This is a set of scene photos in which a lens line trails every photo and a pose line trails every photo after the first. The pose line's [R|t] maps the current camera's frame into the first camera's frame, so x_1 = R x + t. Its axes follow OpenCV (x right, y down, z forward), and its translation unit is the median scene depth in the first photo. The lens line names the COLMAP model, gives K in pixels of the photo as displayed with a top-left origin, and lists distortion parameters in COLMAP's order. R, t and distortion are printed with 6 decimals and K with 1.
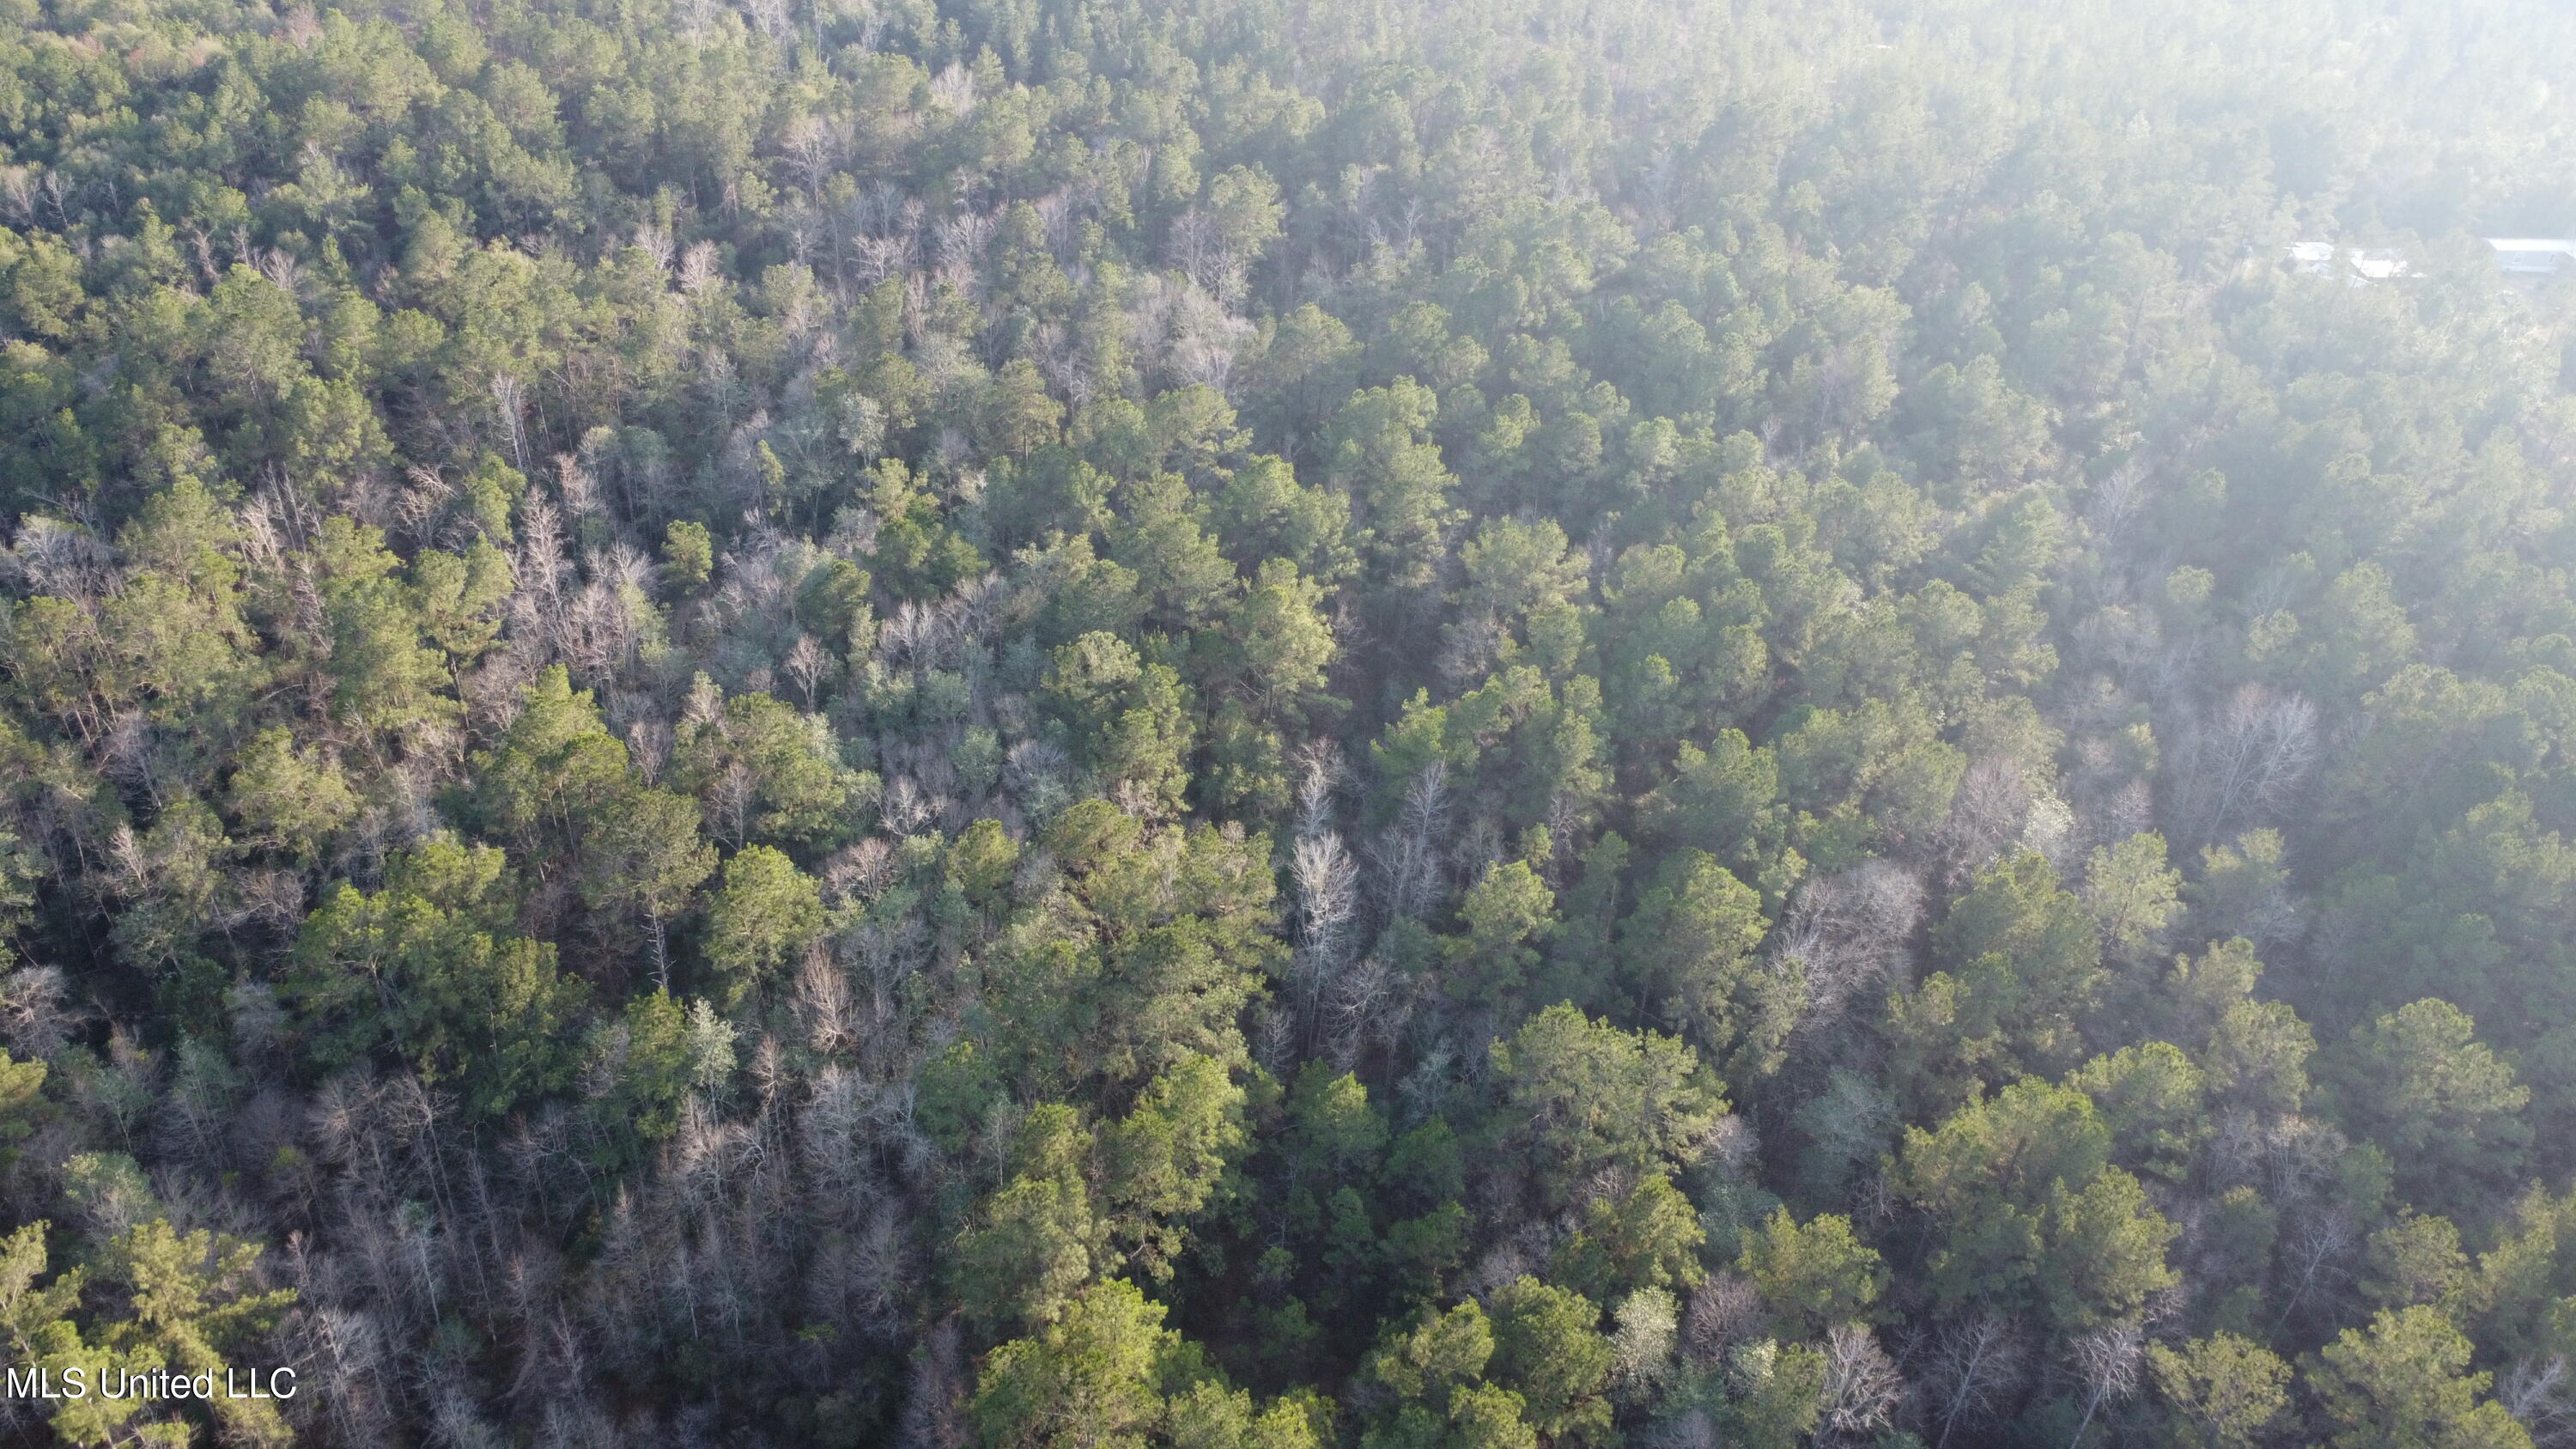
lens RADIAL K [[1927.9, 0, 1286.3], [0, 1927.9, 702.2], [0, 0, 1]] dist [0.000236, -0.004000]
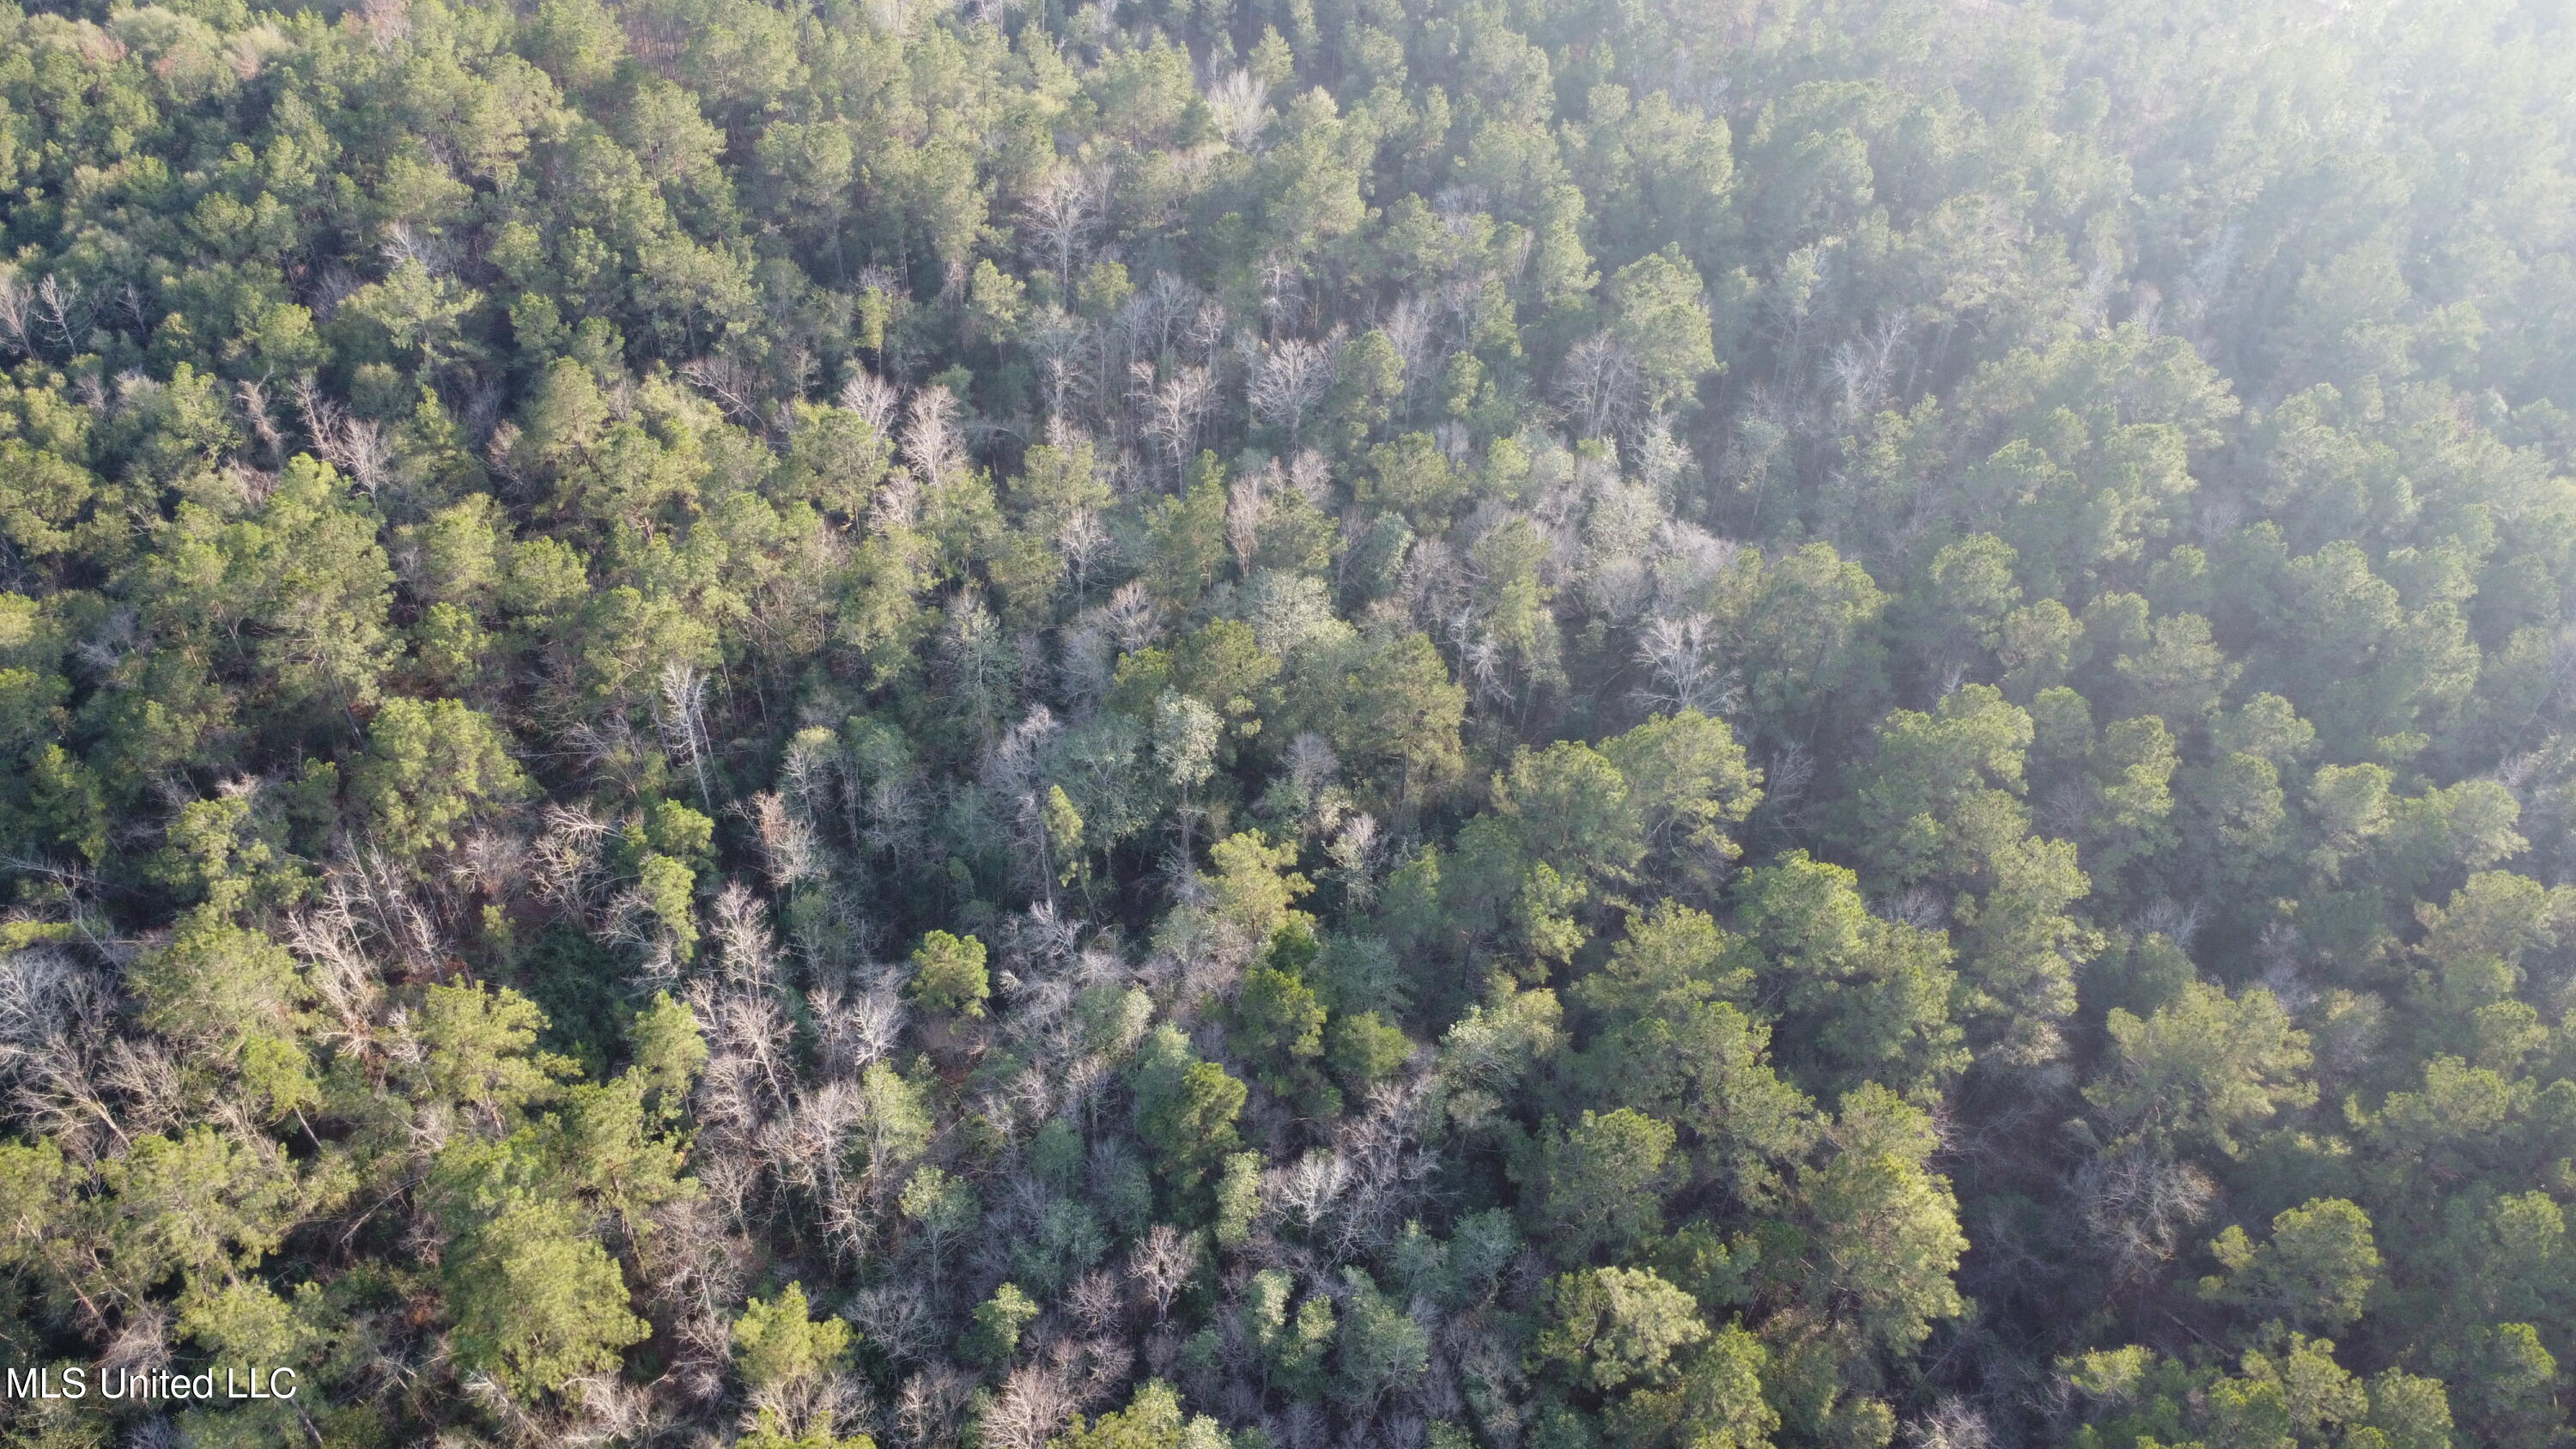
lens RADIAL K [[1927.9, 0, 1286.3], [0, 1927.9, 702.2], [0, 0, 1]] dist [0.000236, -0.004000]
pose [[0.998479, 0.032478, -0.044560, -0.134309], [-0.027228, 0.993135, 0.113760, -0.205083], [0.047949, -0.112373, 0.992509, 0.276537]]
